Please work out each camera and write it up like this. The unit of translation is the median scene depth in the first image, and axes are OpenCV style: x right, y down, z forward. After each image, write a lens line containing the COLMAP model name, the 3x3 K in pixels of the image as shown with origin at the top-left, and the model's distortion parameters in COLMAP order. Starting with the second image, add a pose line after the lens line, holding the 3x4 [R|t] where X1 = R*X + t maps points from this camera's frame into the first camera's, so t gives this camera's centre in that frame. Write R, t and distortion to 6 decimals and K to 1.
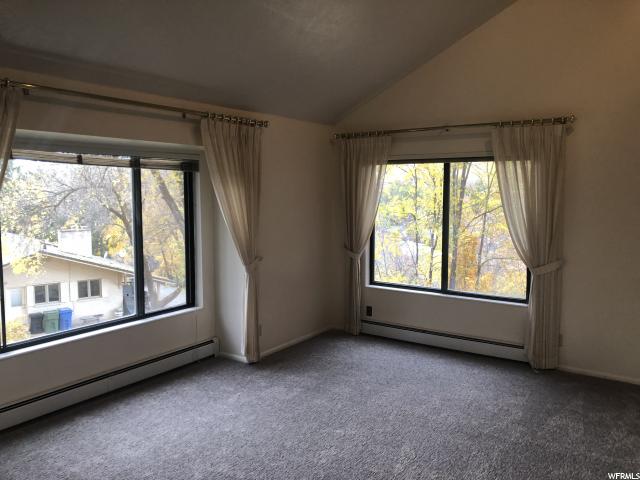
lens RADIAL K [[526.5, 0, 320.0], [0, 526.5, 240.0], [0, 0, 1]] dist [0.052588, -0.093965]
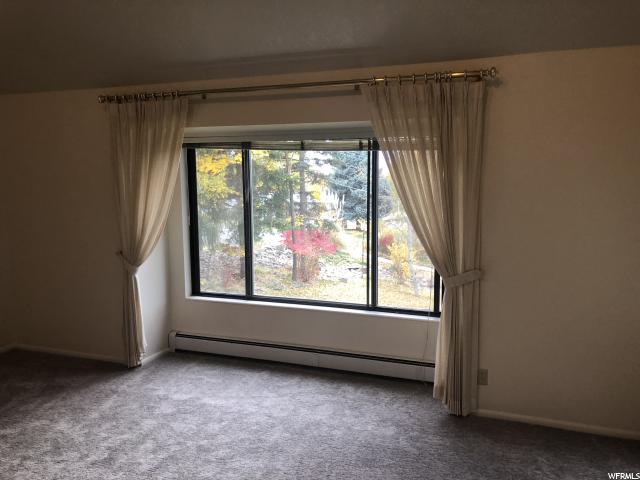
lens RADIAL K [[559.1, 0, 320.0], [0, 559.1, 240.0], [0, 0, 1]] dist [0.064253, -0.104025]
pose [[0.234233, 0.097273, -0.967302, 0.690227], [-0.094253, 0.992567, 0.076990, -0.051648], [0.967601, 0.073137, 0.241660, 0.770353]]
